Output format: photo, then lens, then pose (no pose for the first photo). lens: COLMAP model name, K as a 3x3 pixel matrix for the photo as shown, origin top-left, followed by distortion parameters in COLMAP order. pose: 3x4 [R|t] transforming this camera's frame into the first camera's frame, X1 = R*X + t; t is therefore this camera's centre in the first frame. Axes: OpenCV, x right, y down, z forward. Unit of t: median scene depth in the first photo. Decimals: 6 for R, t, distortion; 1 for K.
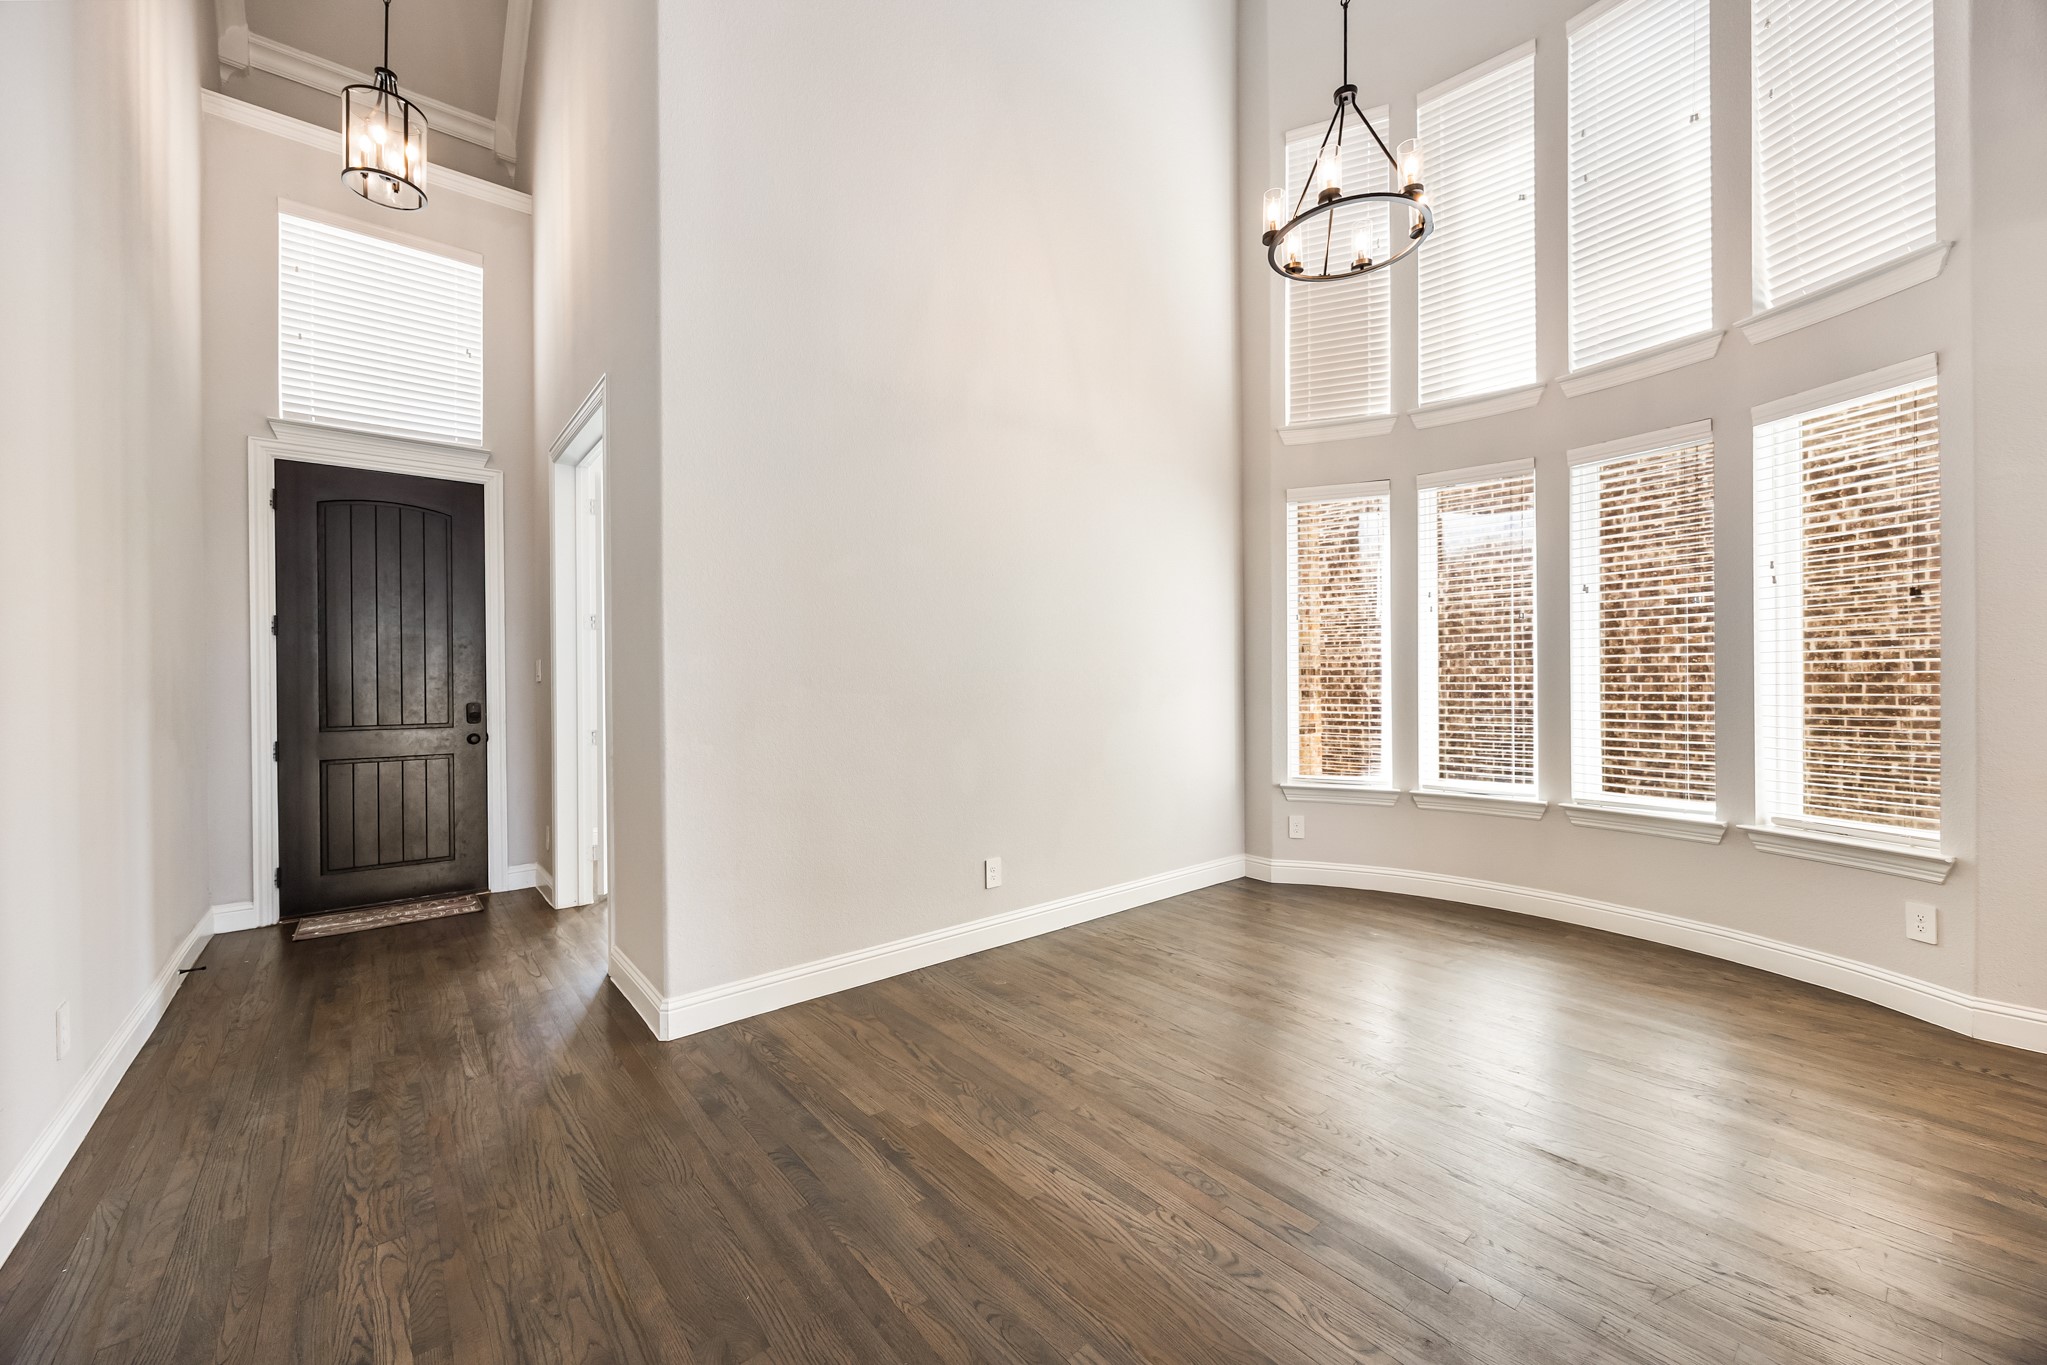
lens RADIAL K [[785.2, 0, 1016.8], [0, 785.2, 674.1], [0, 0, 1]] dist [-0.001721, 0.000321]
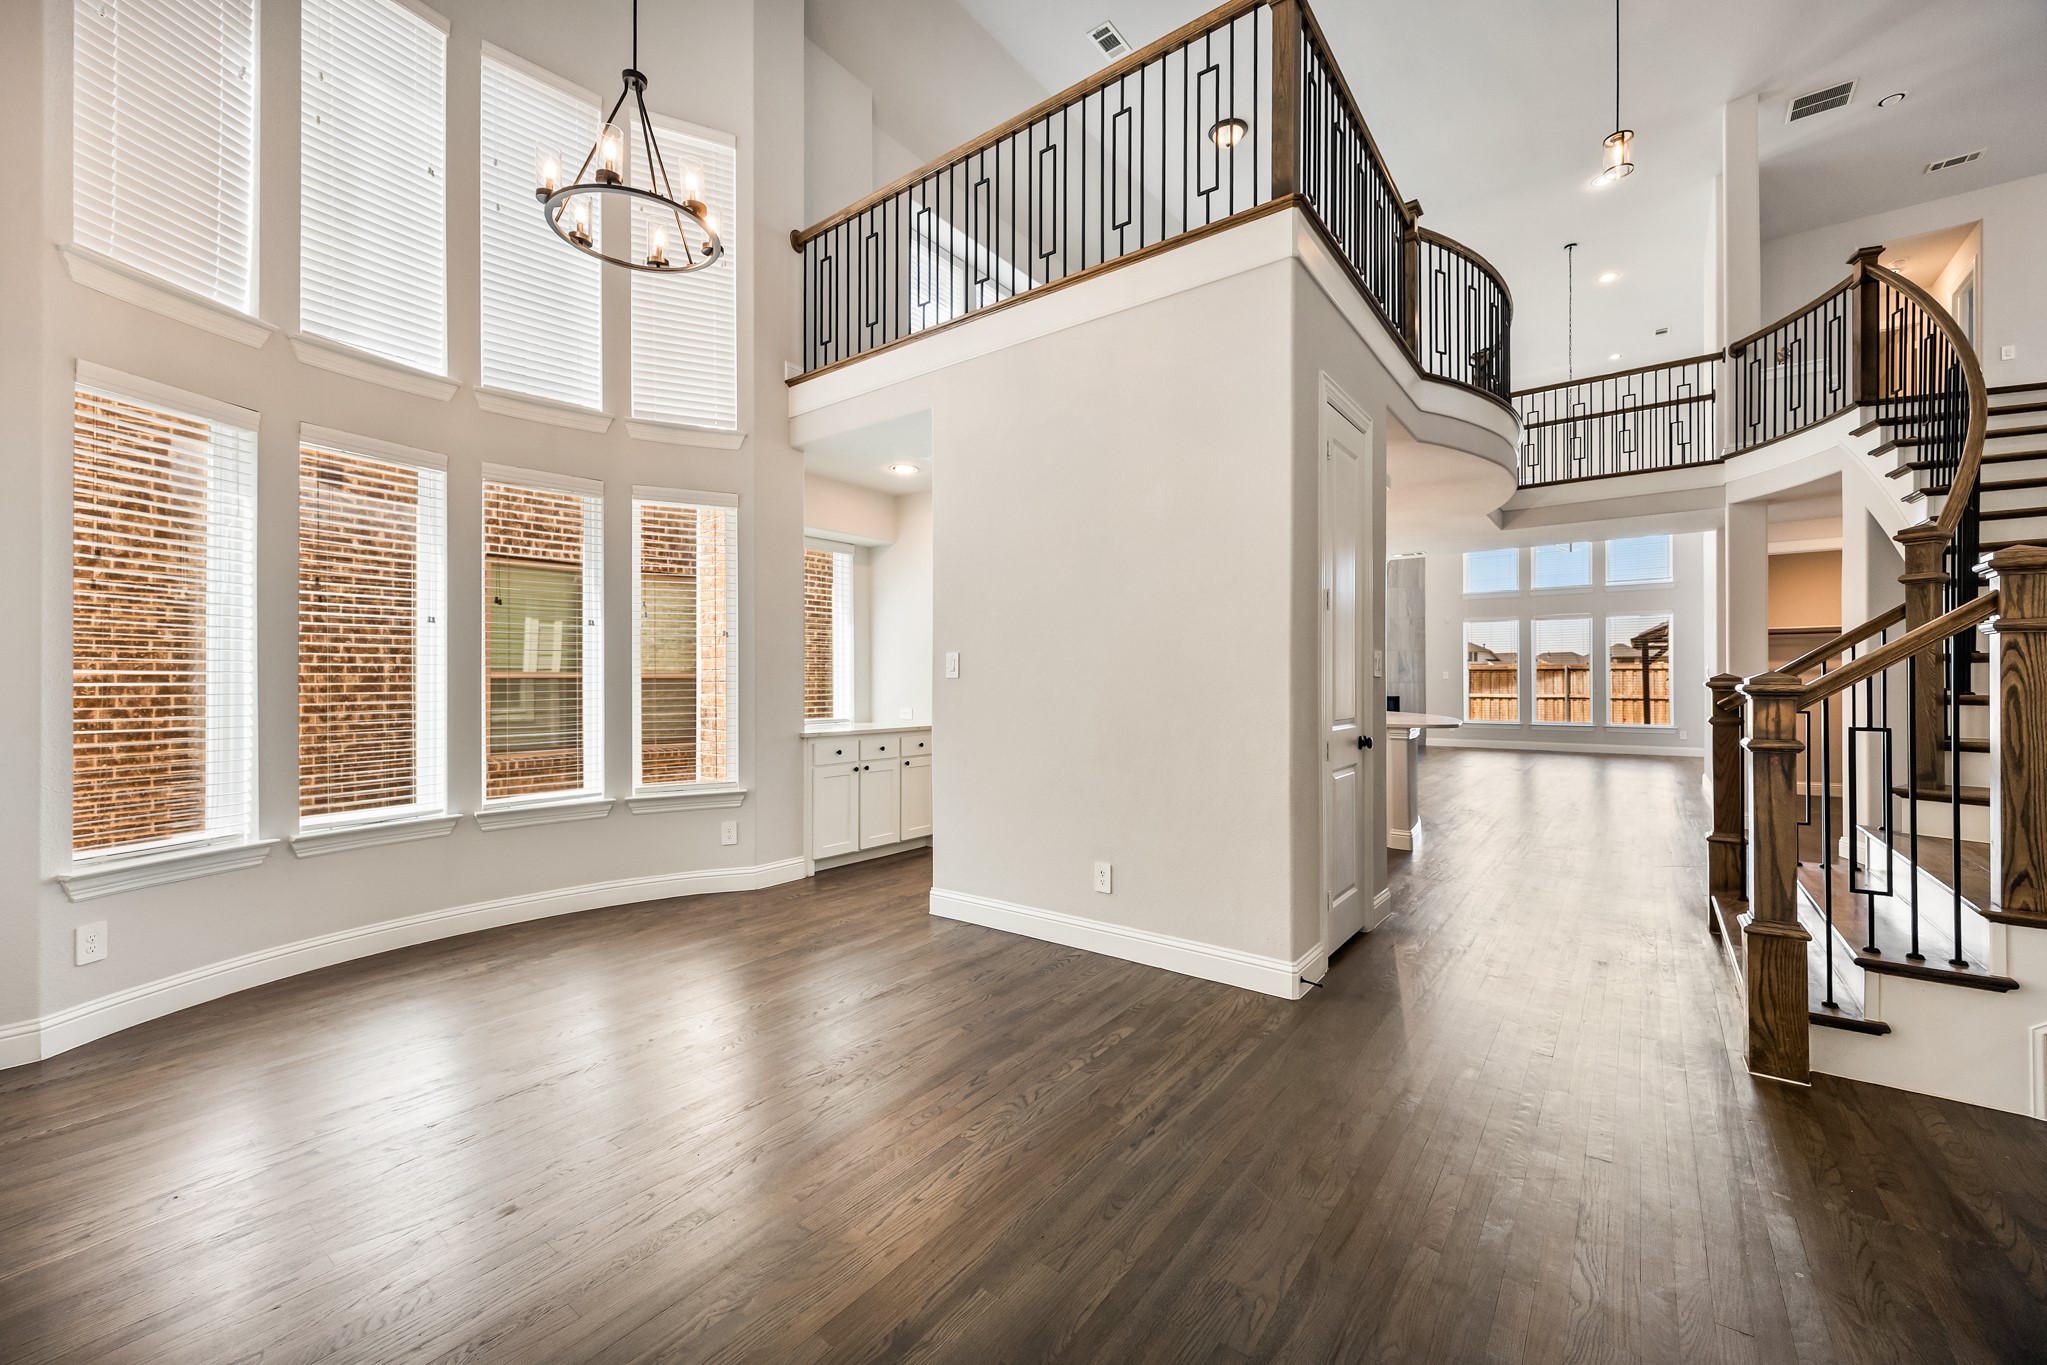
lens RADIAL K [[785.2, 0, 1056.9], [0, 785.2, 676.8], [0, 0, 1]] dist [-0.001721, 0.000321]
pose [[-0.245200, 0.014930, 0.969358, -0.480004], [0.000736, 0.999884, -0.015214, 0.008306], [-0.969472, -0.003017, -0.245183, 0.558195]]
